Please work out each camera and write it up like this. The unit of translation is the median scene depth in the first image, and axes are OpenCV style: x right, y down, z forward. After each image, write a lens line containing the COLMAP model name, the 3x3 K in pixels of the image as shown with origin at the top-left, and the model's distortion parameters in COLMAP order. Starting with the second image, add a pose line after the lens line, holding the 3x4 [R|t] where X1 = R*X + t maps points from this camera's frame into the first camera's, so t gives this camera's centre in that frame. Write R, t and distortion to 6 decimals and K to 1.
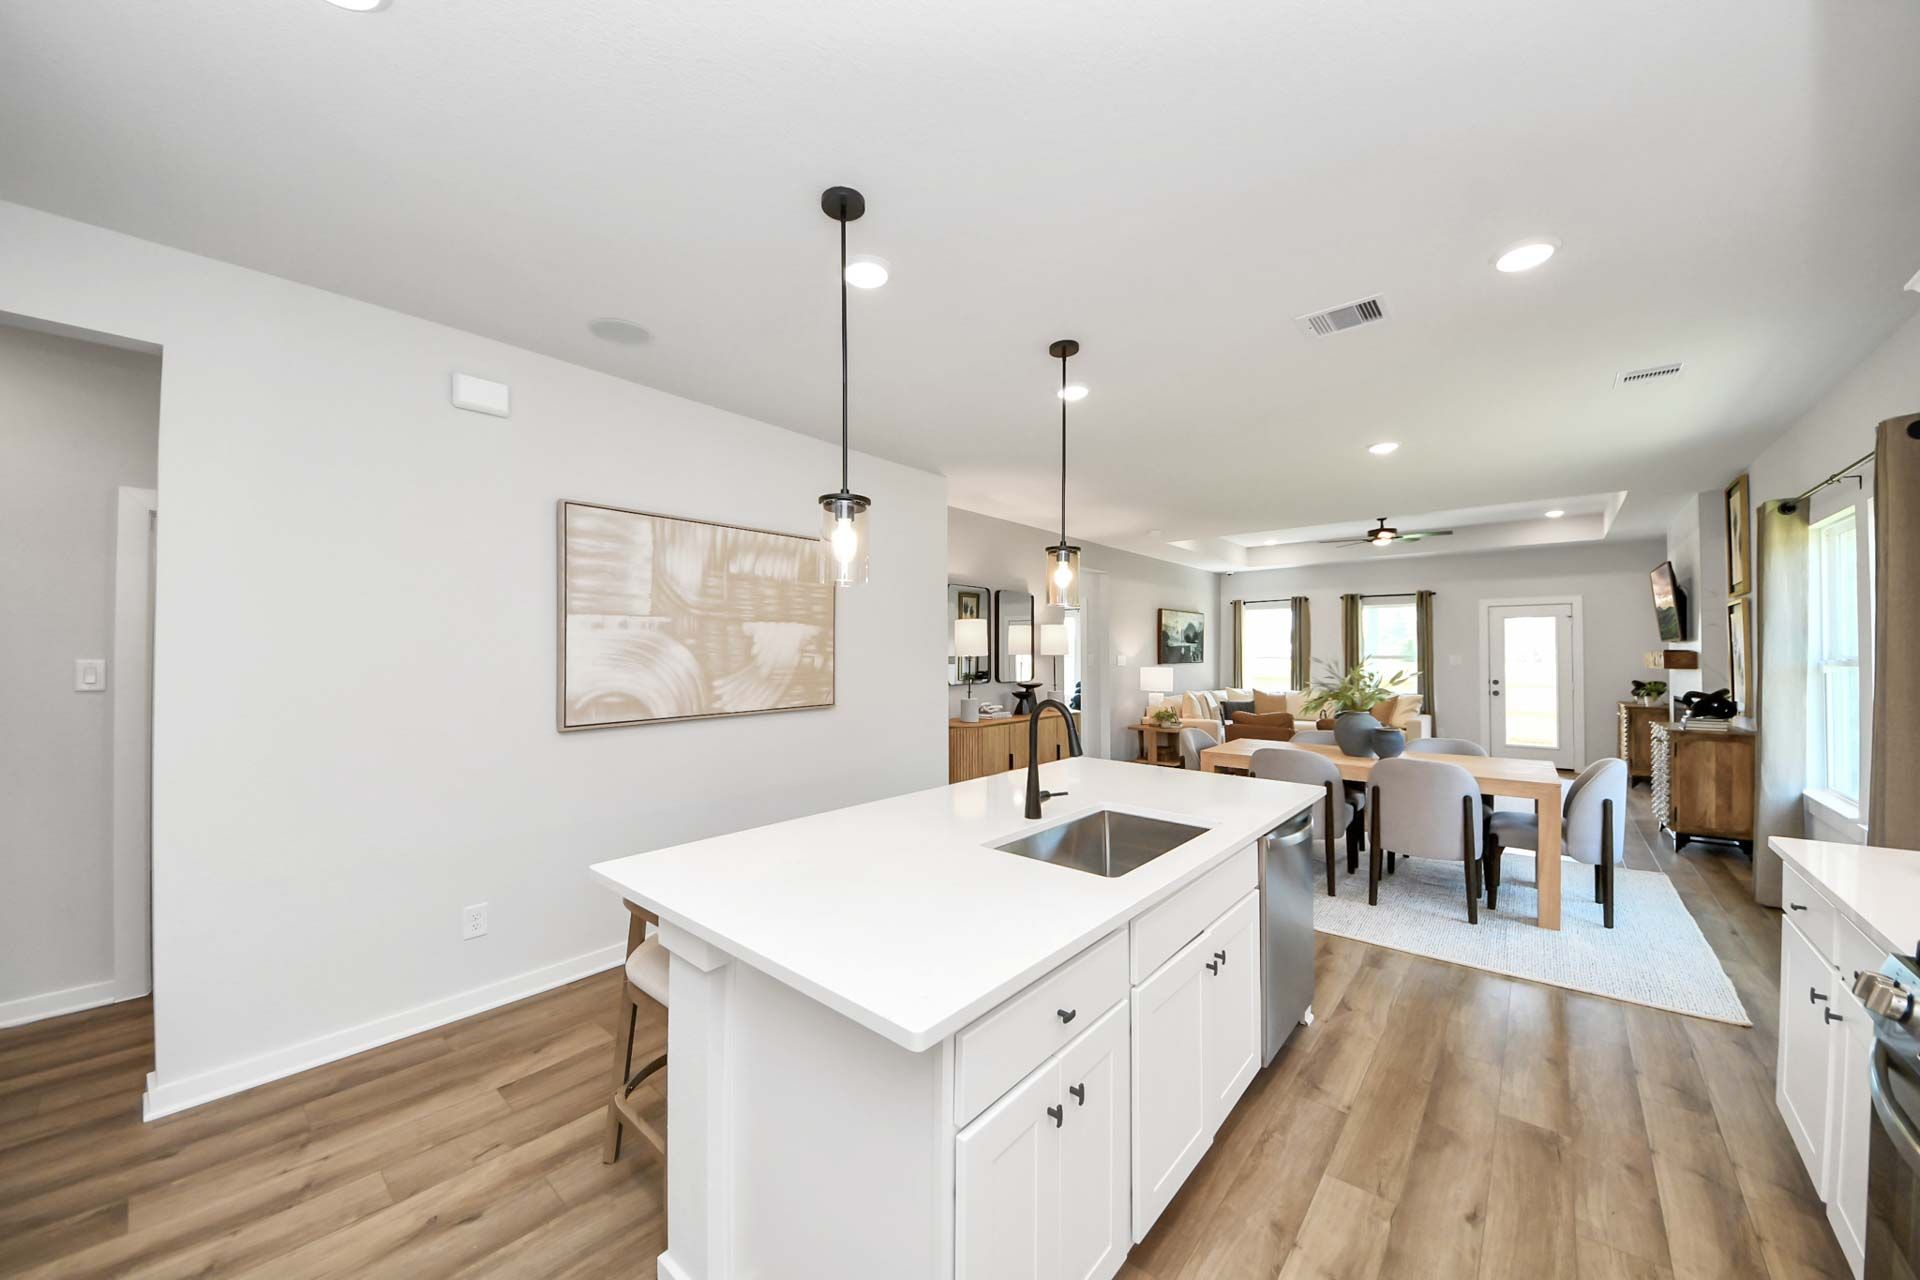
lens RADIAL K [[680.0, 0, 947.7], [0, 680.0, 628.1], [0, 0, 1]] dist [-0.001224, -0.006487]
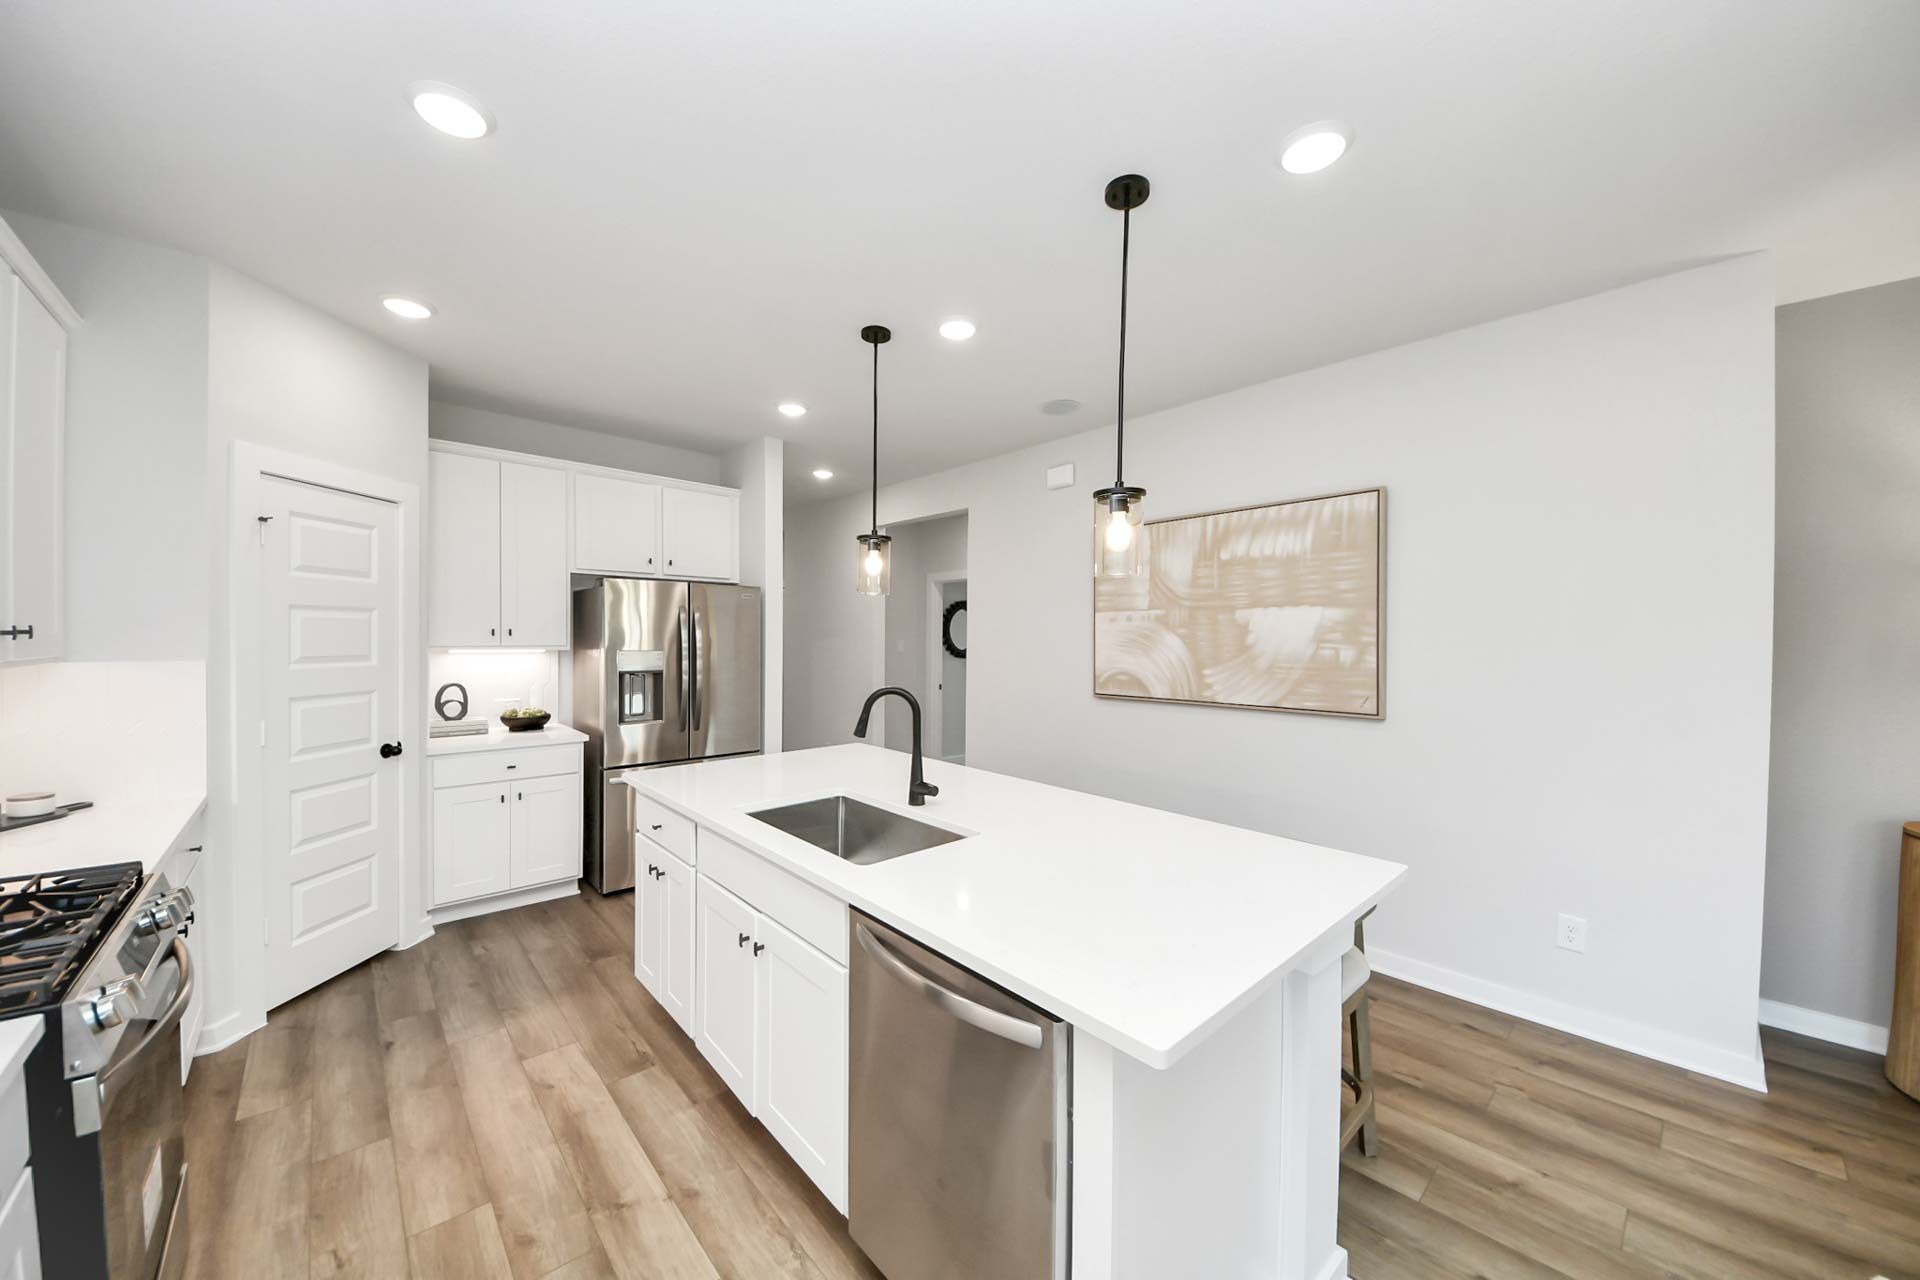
lens RADIAL K [[680.0, 0, 961.1], [0, 680.0, 642.2], [0, 0, 1]] dist [-0.001224, -0.006487]
pose [[-0.105453, 0.007777, -0.994394, 0.739964], [0.030213, 0.999533, 0.004613, 0.022184], [0.993965, -0.029557, -0.105639, 0.775738]]
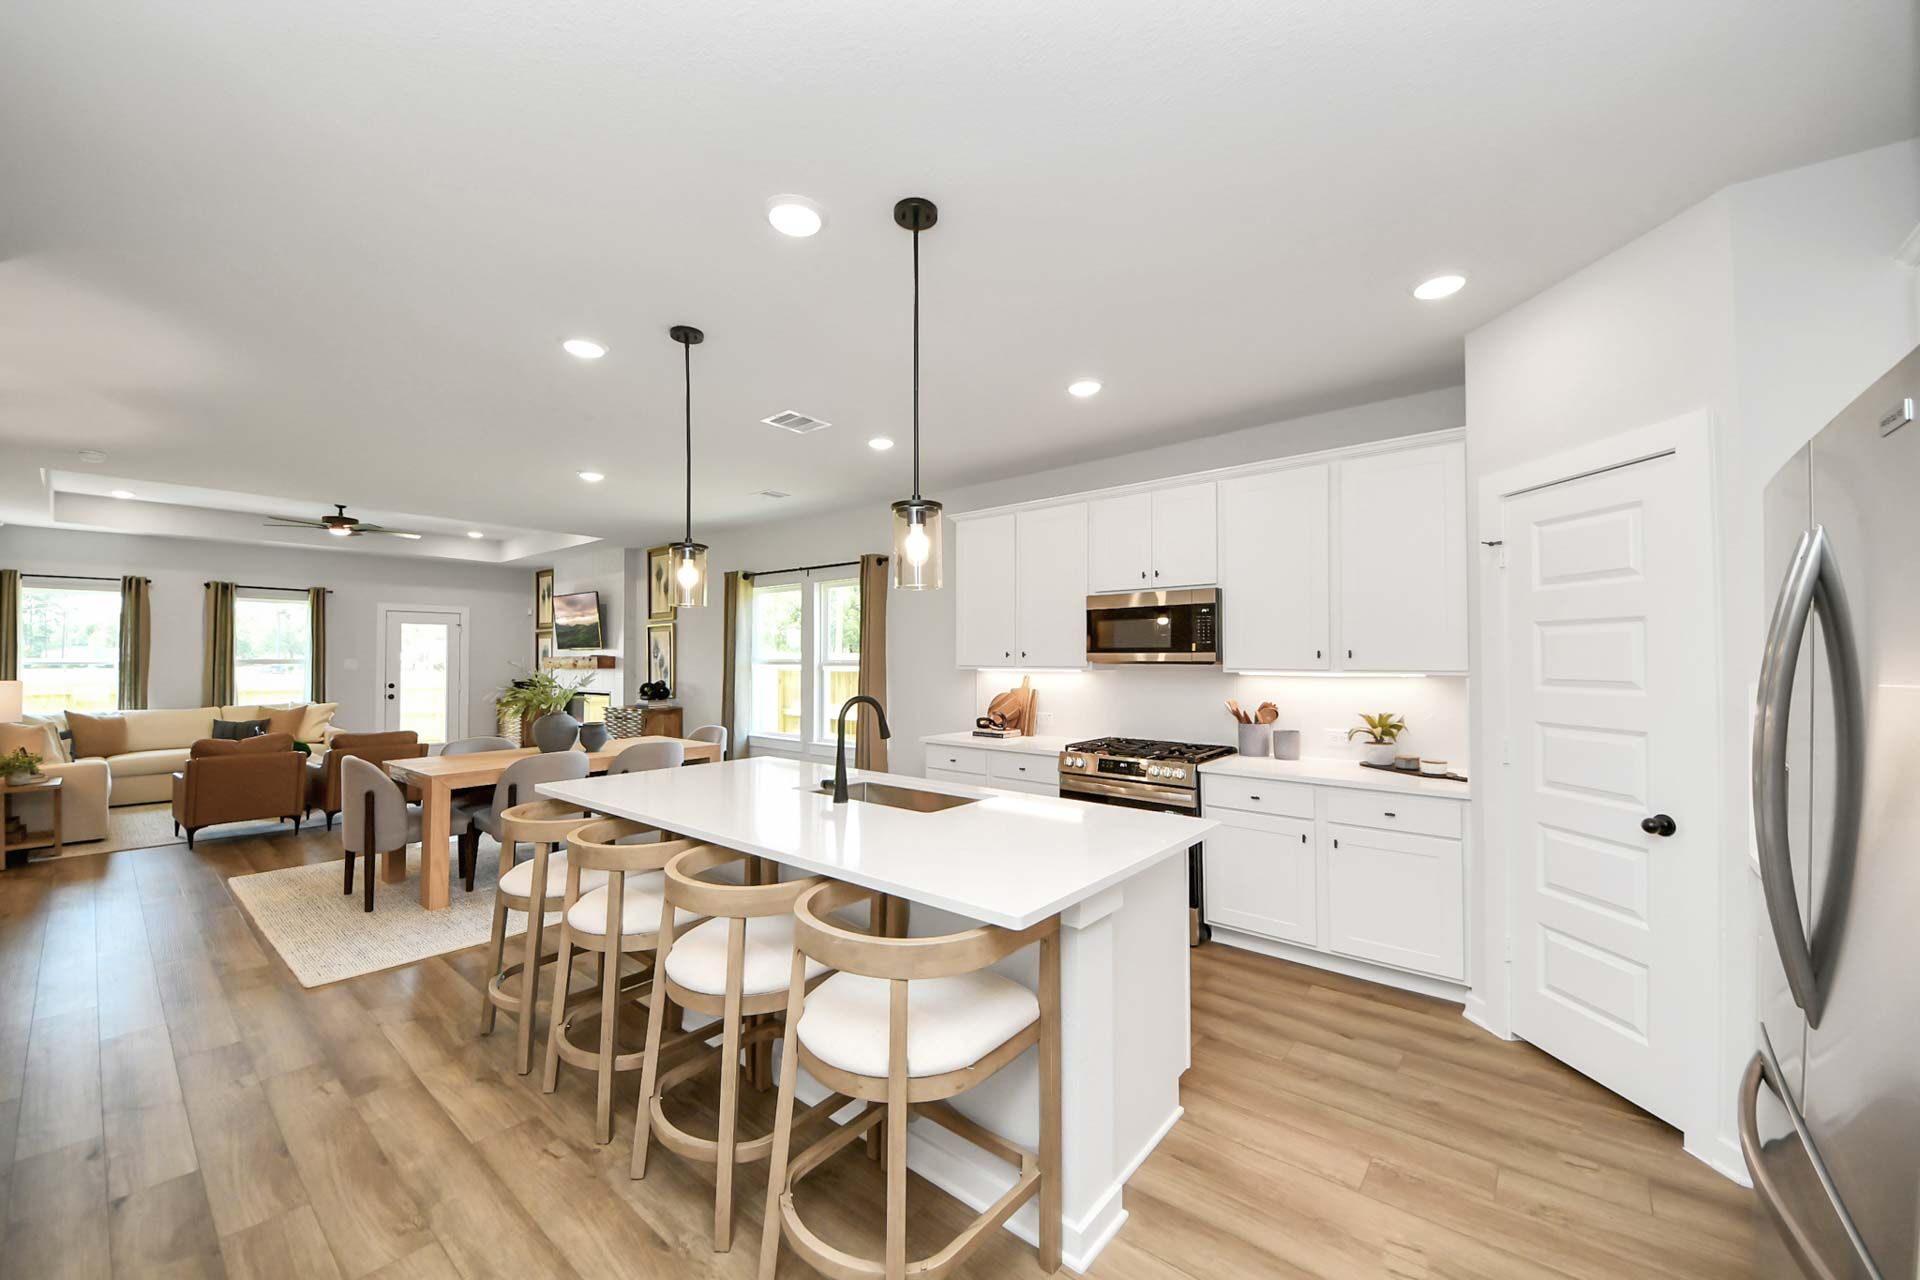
lens RADIAL K [[680.0, 0, 943.5], [0, 680.0, 632.7], [0, 0, 1]] dist [-0.001224, -0.006487]
pose [[-0.063429, 0.032460, 0.997458, -0.630369], [-0.035591, 0.998762, -0.034765, 0.015830], [-0.997351, -0.037706, -0.062195, 0.599392]]
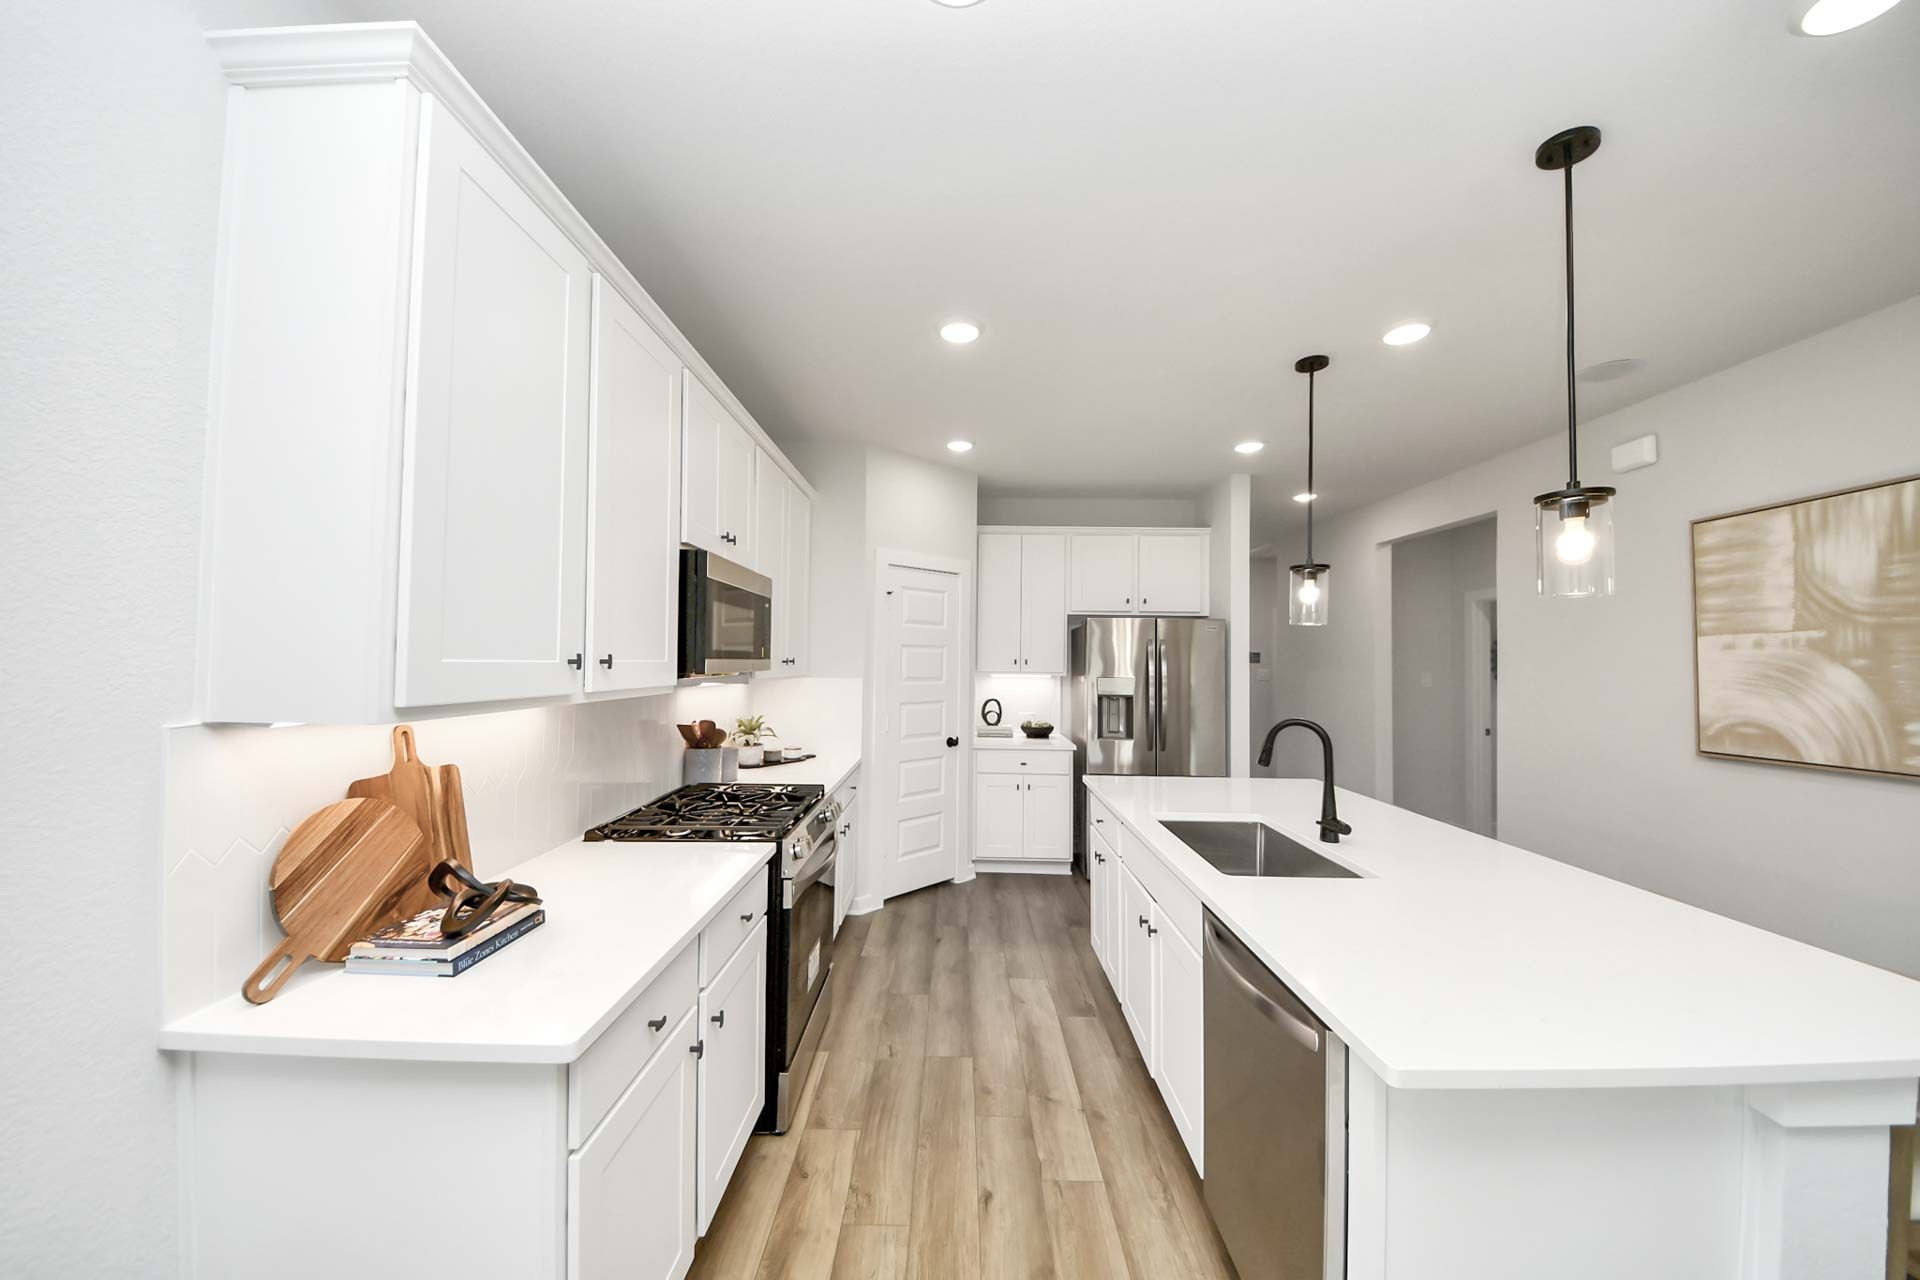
lens RADIAL K [[680.0, 0, 950.6], [0, 680.0, 641.0], [0, 0, 1]] dist [-0.001224, -0.006487]
pose [[-0.762351, -0.027280, -0.646589, 0.784451], [0.012593, 0.998297, -0.056965, 0.024933], [0.647042, -0.051570, -0.760709, 0.925016]]
